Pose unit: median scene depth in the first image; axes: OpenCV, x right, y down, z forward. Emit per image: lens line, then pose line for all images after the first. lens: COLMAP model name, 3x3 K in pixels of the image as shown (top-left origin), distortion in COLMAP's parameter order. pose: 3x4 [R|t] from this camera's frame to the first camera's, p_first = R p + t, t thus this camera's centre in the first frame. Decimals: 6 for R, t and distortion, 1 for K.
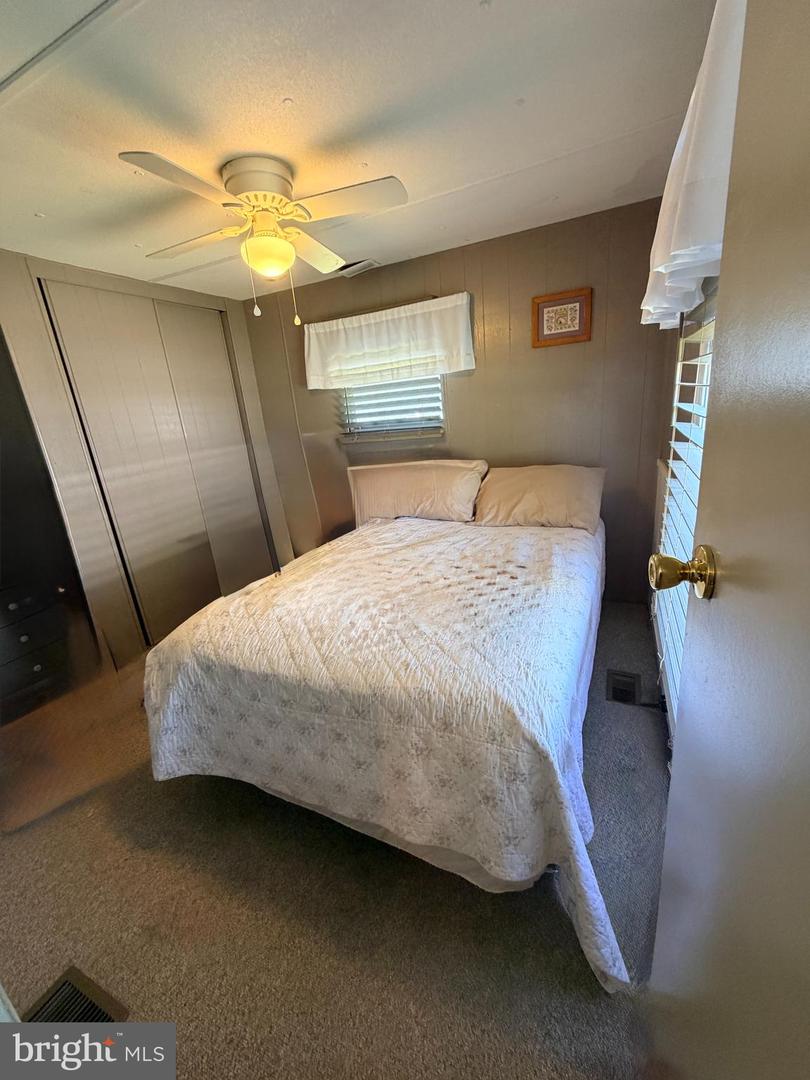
lens RADIAL K [[440.2, 0, 404.9], [0, 440.2, 541.3], [0, 0, 1]] dist [-0.001320, 0.000073]
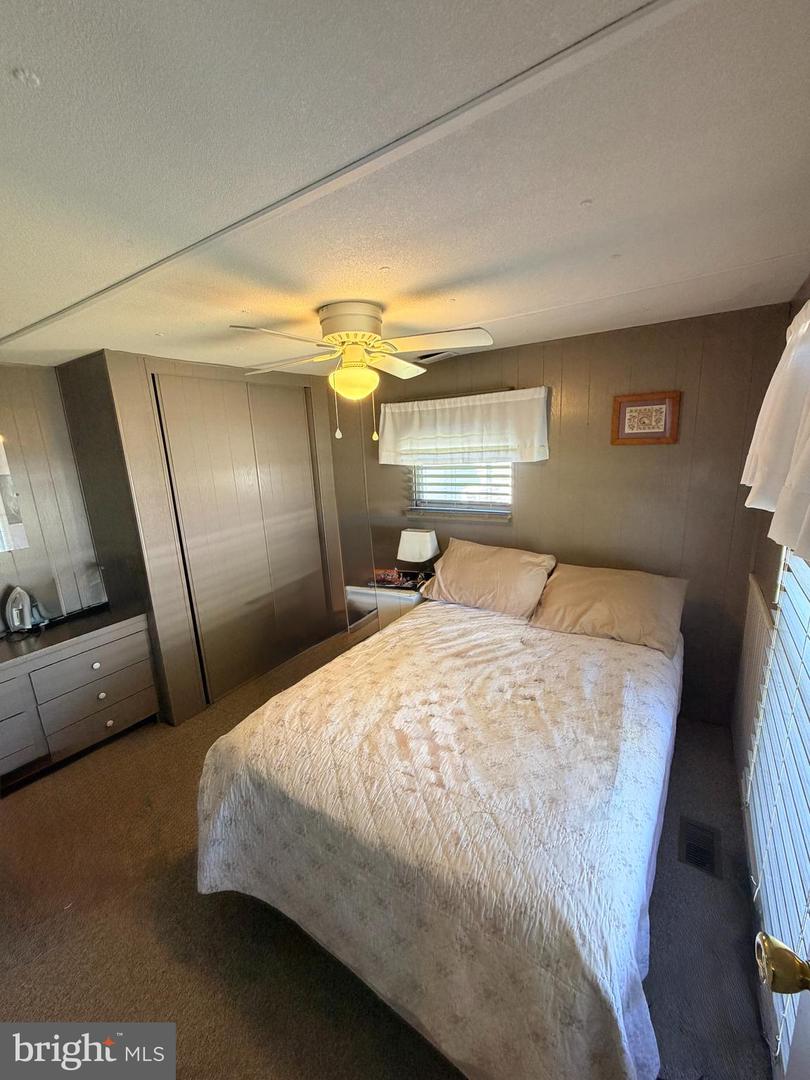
lens RADIAL K [[440.2, 0, 402.3], [0, 440.2, 540.5], [0, 0, 1]] dist [-0.001320, 0.000073]
pose [[0.987655, 0.074818, -0.137621, -0.023394], [-0.083790, 0.994640, -0.060591, -0.220719], [0.132350, 0.071374, 0.988630, 0.002907]]
